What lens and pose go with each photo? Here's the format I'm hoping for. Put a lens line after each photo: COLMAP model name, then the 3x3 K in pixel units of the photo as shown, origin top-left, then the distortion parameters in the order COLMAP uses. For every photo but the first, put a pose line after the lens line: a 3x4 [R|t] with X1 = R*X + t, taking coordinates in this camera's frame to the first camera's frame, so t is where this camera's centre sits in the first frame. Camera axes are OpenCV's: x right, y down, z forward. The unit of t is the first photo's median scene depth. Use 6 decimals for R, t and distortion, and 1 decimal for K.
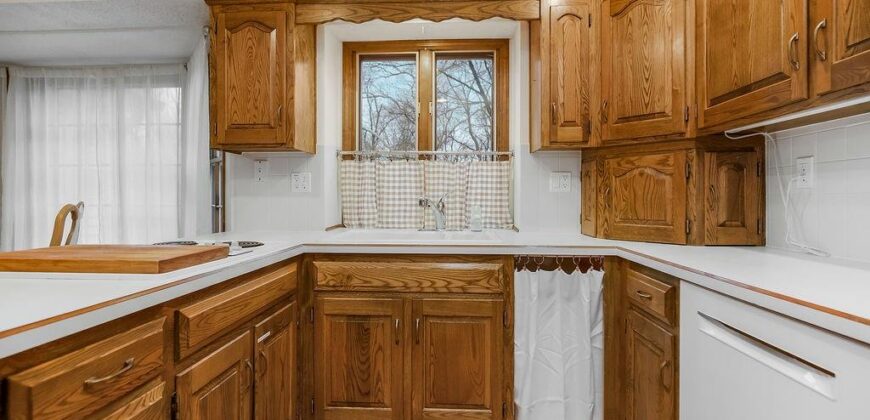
lens RADIAL K [[401.9, 0, 441.2], [0, 401.9, 196.9], [0, 0, 1]] dist [-0.009156, 0.003437]
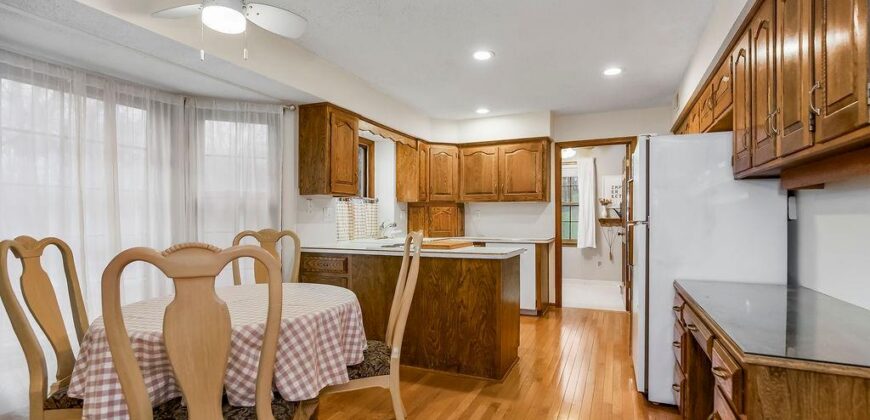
lens RADIAL K [[401.9, 0, 437.9], [0, 401.9, 218.1], [0, 0, 1]] dist [-0.009156, 0.003437]
pose [[0.361728, 0.000340, 0.932283, -2.177061], [-0.000354, 1.000000, -0.000228, -0.024799], [-0.932283, -0.000247, 0.361729, -0.005001]]
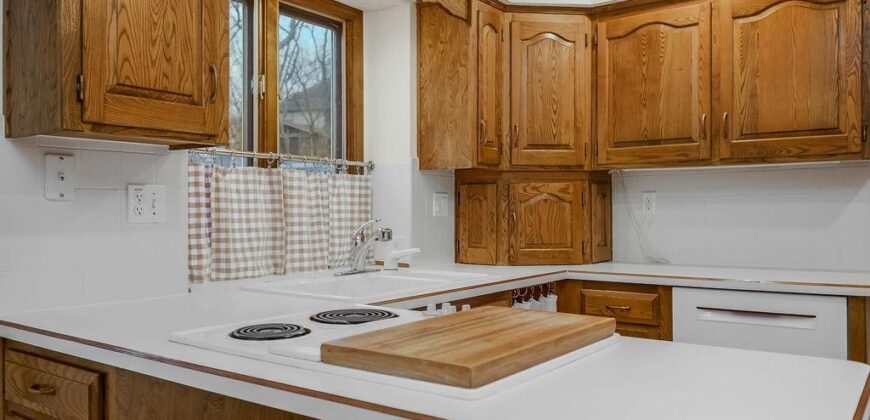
lens RADIAL K [[656.4, 0, 436.1], [0, 656.4, 207.2], [0, 0, 1]] dist [0.010381, -0.003210]
pose [[0.556840, 0.000418, 0.830620, -1.084460], [0.003392, 0.999990, -0.002778, -0.035434], [-0.830613, 0.004365, 0.556833, 0.286921]]
